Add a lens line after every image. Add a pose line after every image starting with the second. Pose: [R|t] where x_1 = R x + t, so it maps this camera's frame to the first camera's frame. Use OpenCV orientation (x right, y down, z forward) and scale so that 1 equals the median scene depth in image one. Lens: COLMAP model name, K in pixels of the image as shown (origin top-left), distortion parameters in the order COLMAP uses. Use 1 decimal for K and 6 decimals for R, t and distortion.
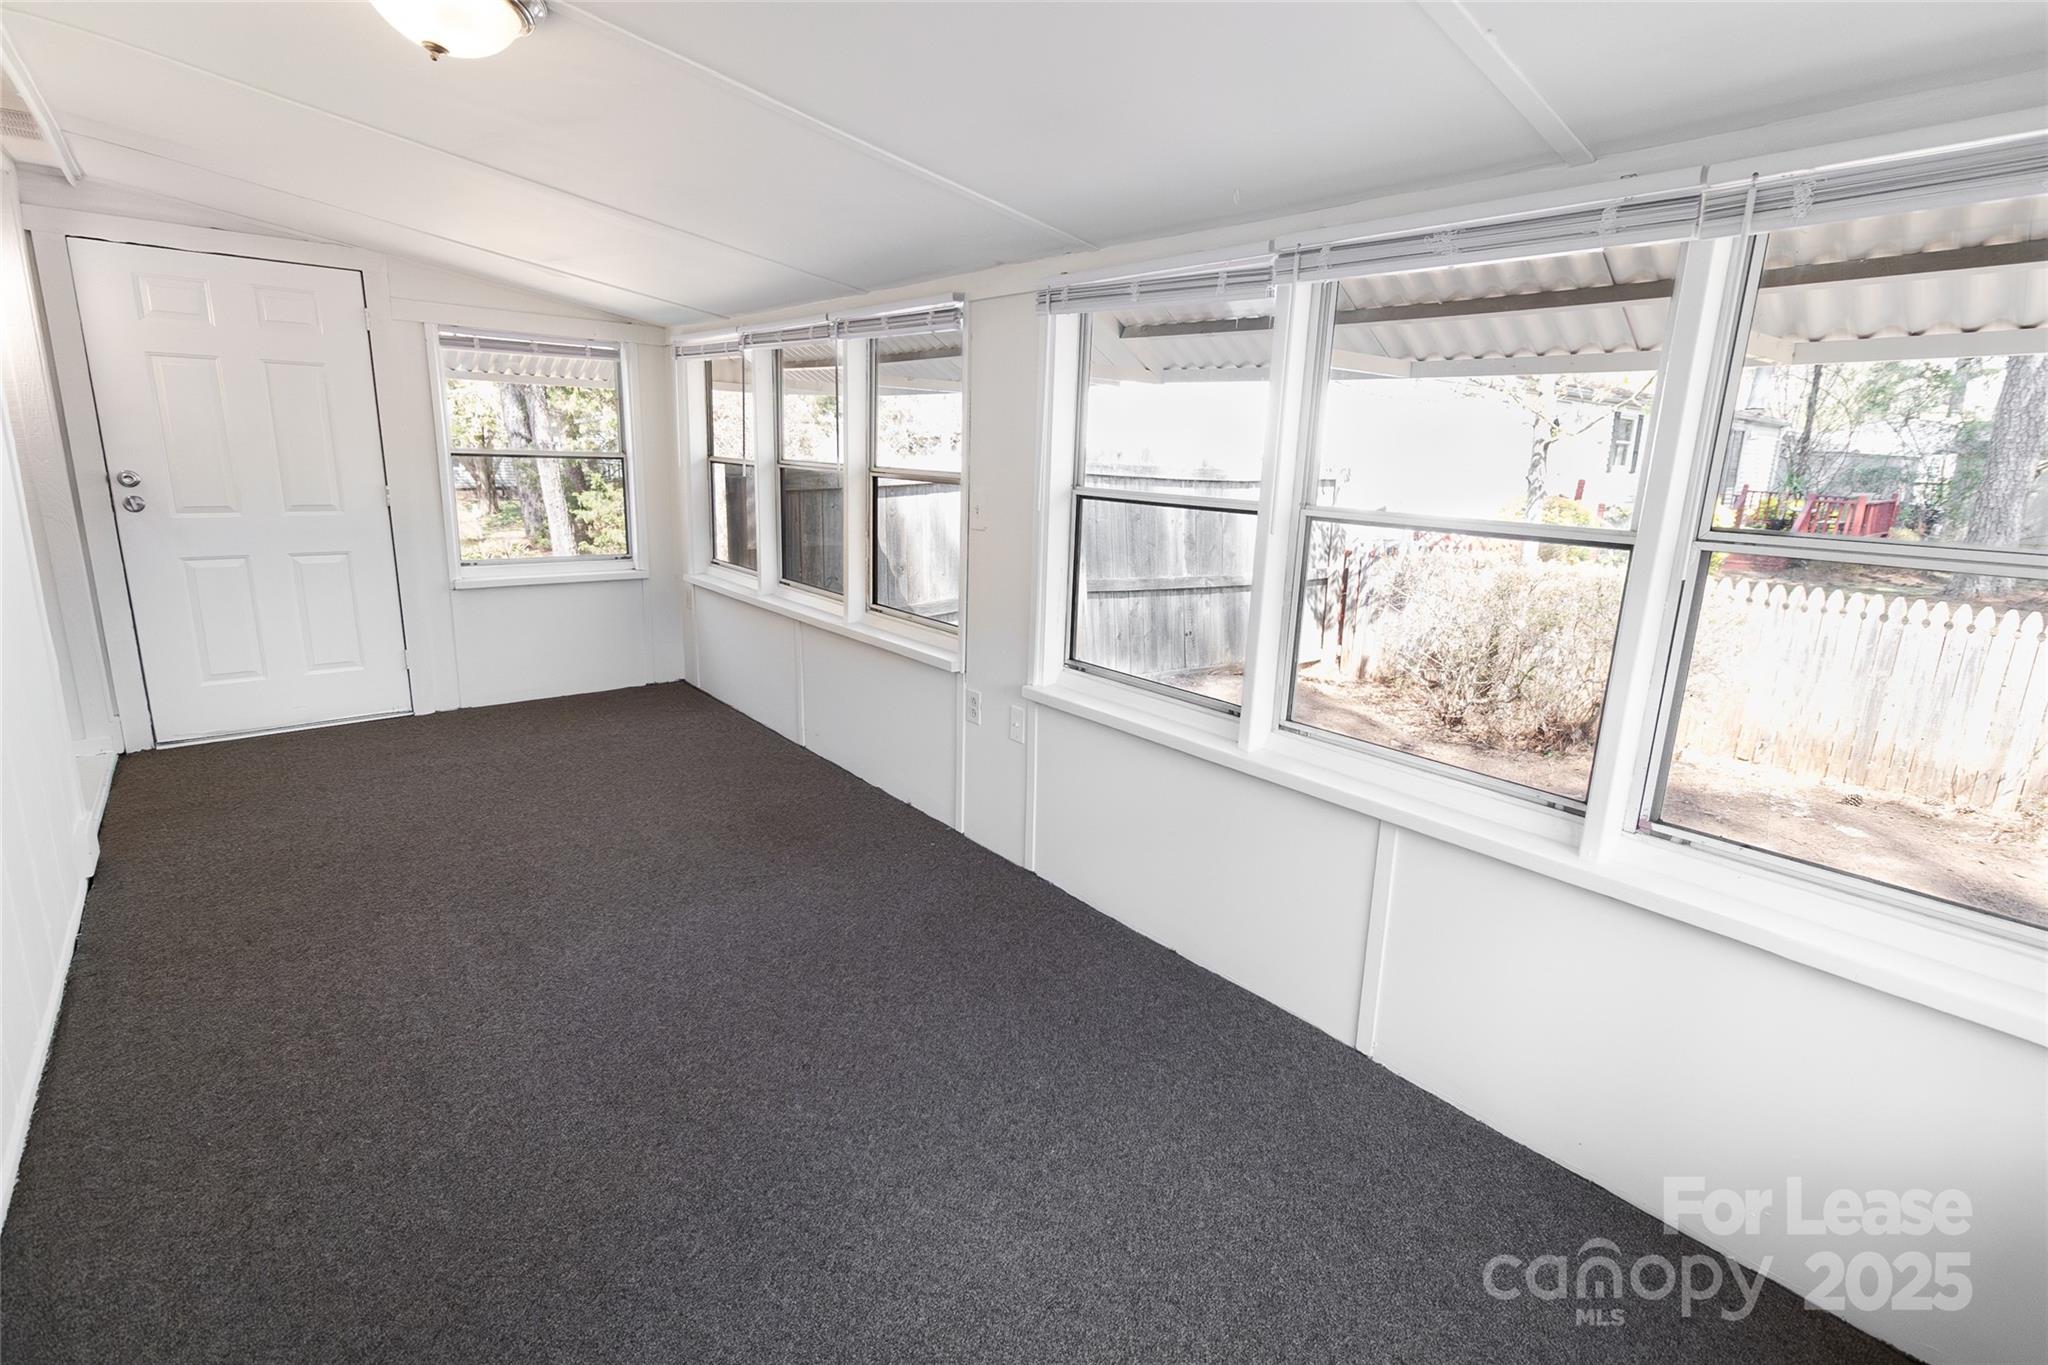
lens RADIAL K [[937.7, 0, 1020.1], [0, 937.7, 648.0], [0, 0, 1]] dist [0.002217, 0.000511]
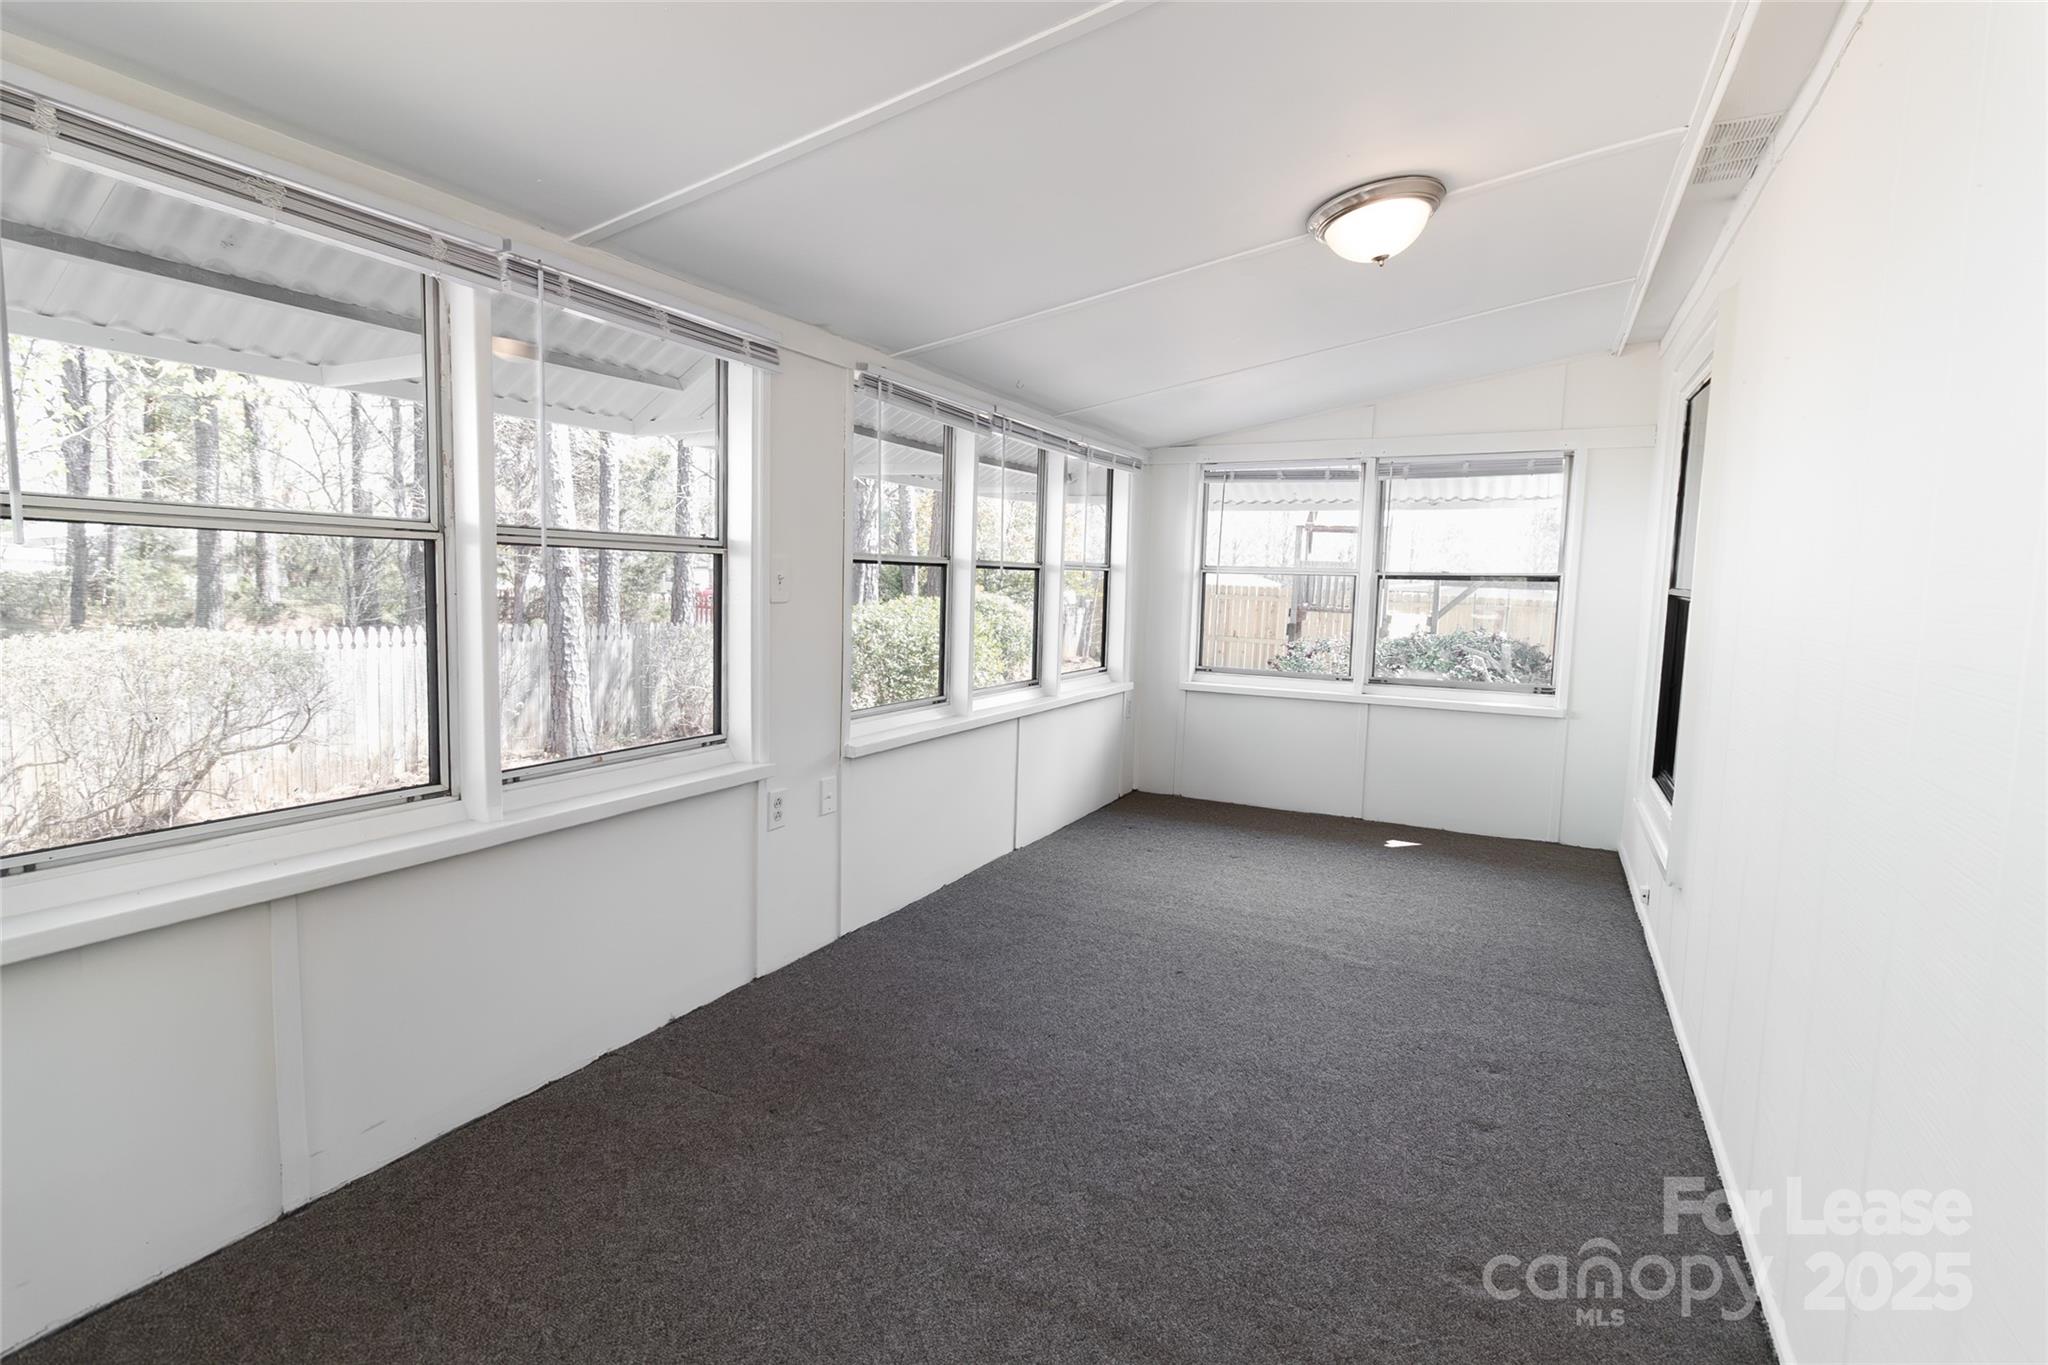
lens RADIAL K [[957.1, 0, 1026.7], [0, 957.1, 656.6], [0, 0, 1]] dist [0.000203, 0.001376]
pose [[-0.367744, -0.120630, 0.922070, -0.923060], [0.154950, 0.969740, 0.188664, -0.202503], [-0.916927, 0.212255, -0.337925, 1.059661]]
